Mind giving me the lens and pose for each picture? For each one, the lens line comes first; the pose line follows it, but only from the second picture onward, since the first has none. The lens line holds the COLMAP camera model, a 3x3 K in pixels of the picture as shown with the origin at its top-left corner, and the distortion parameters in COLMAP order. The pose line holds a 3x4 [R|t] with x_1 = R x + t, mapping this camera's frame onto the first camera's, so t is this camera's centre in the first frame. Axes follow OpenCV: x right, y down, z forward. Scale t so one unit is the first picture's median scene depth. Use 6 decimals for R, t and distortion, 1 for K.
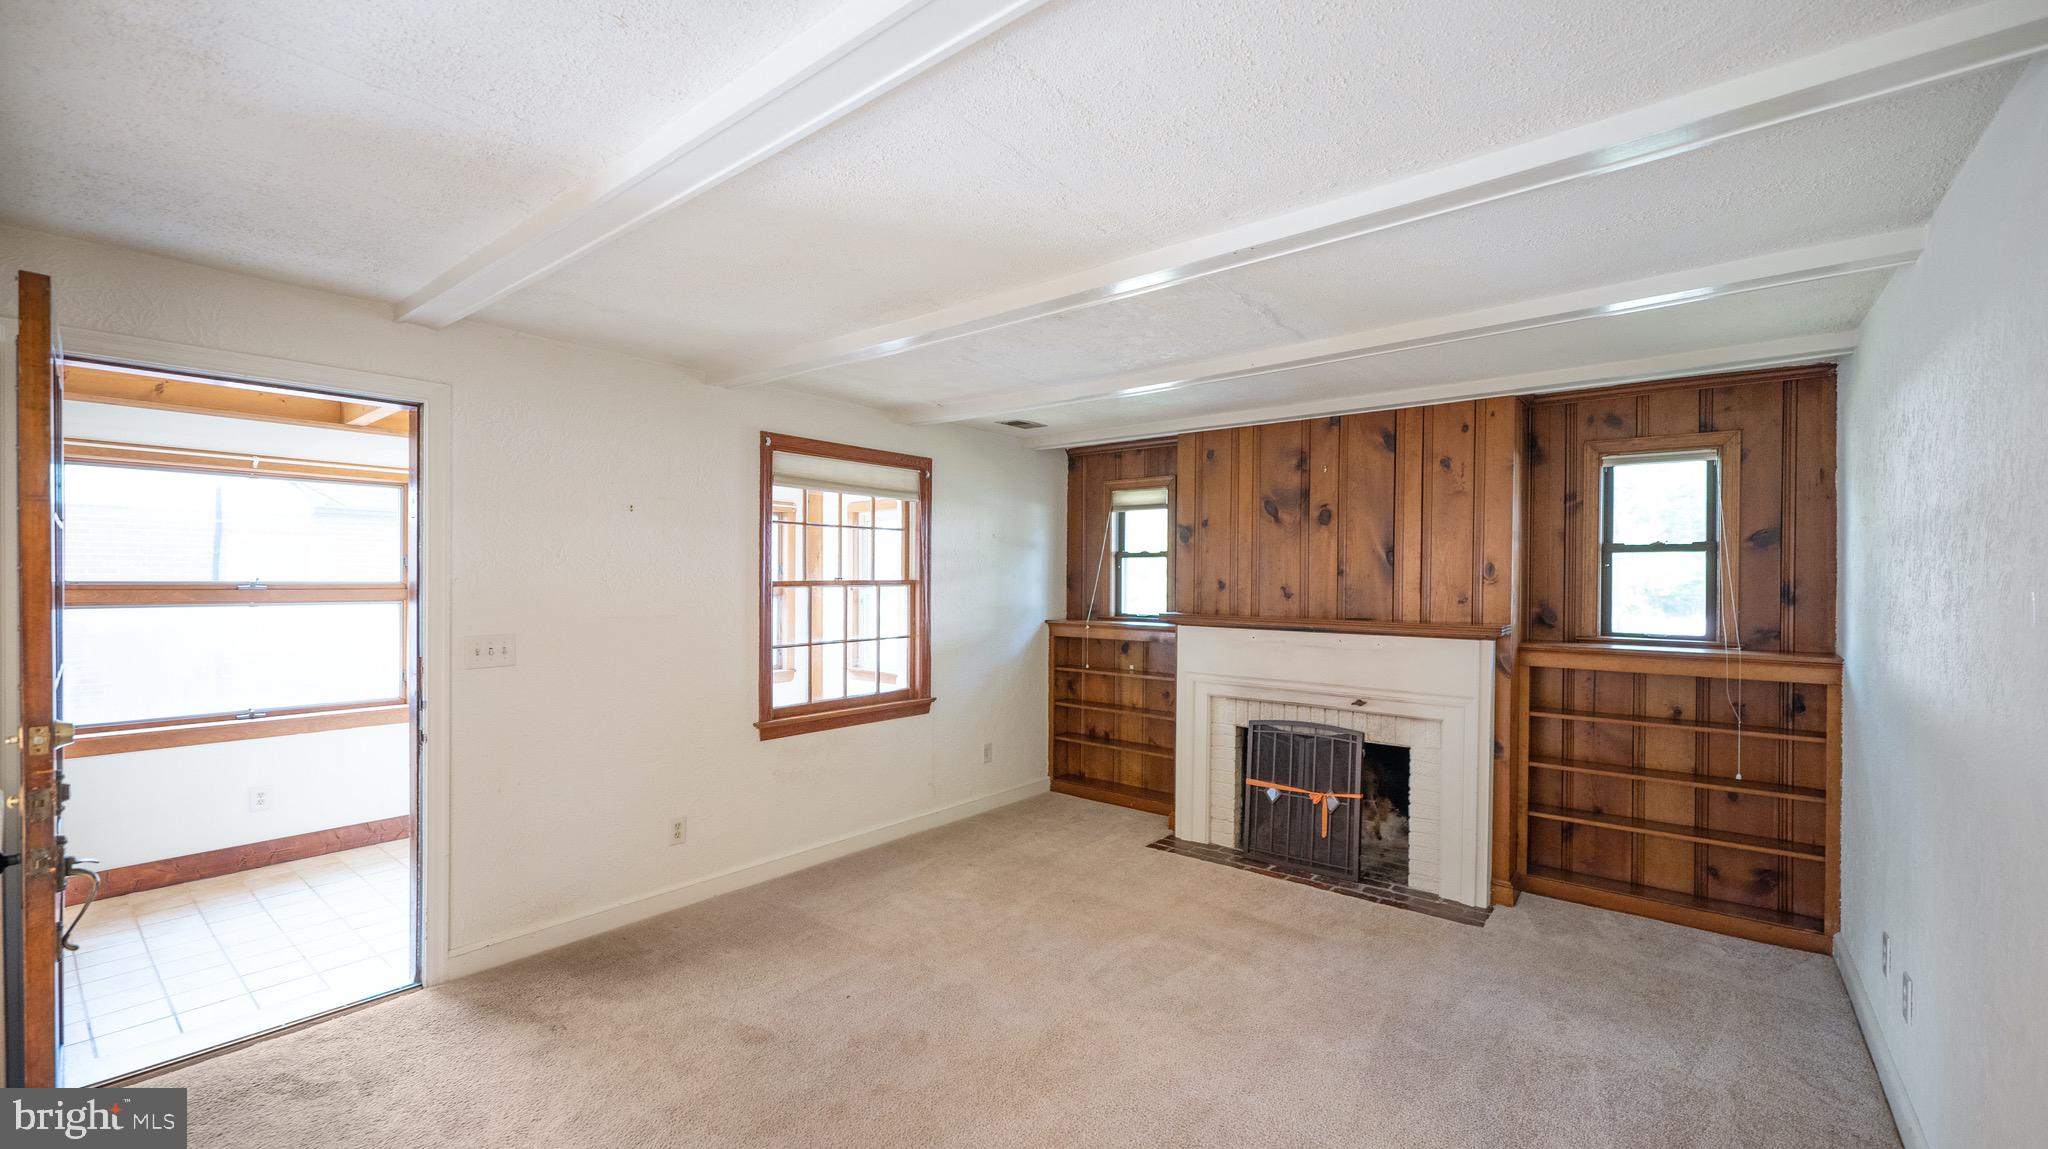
lens RADIAL K [[836.7, 0, 1017.8], [0, 836.7, 582.3], [0, 0, 1]] dist [0.000062, -0.000286]
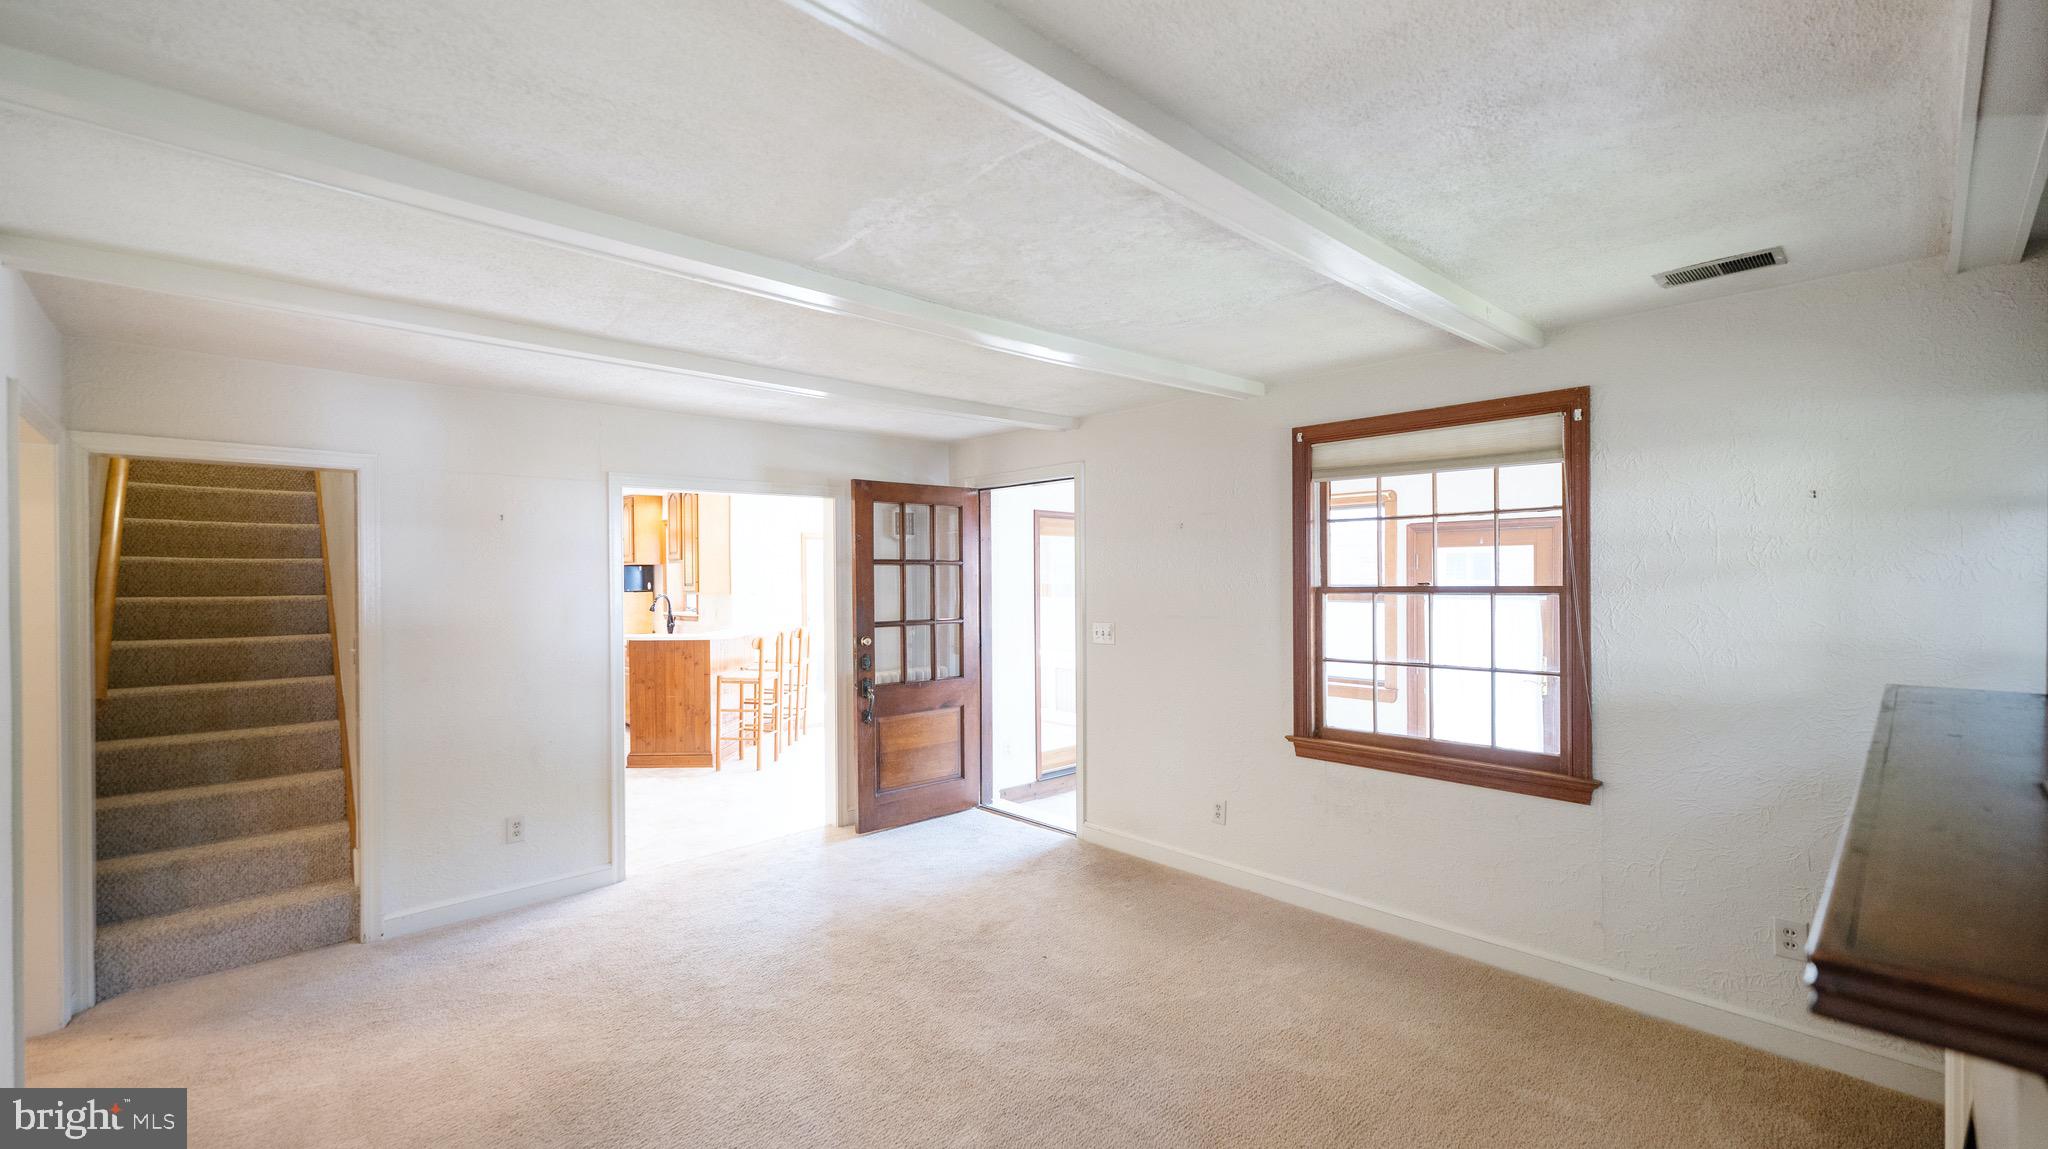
lens RADIAL K [[836.7, 0, 1017.8], [0, 836.7, 582.3], [0, 0, 1]] dist [0.000062, -0.000286]
pose [[-0.133825, -0.005656, -0.990989, 0.580186], [-0.006769, 0.999966, -0.004793, 0.000586], [0.990982, 0.006067, -0.133859, 0.703291]]
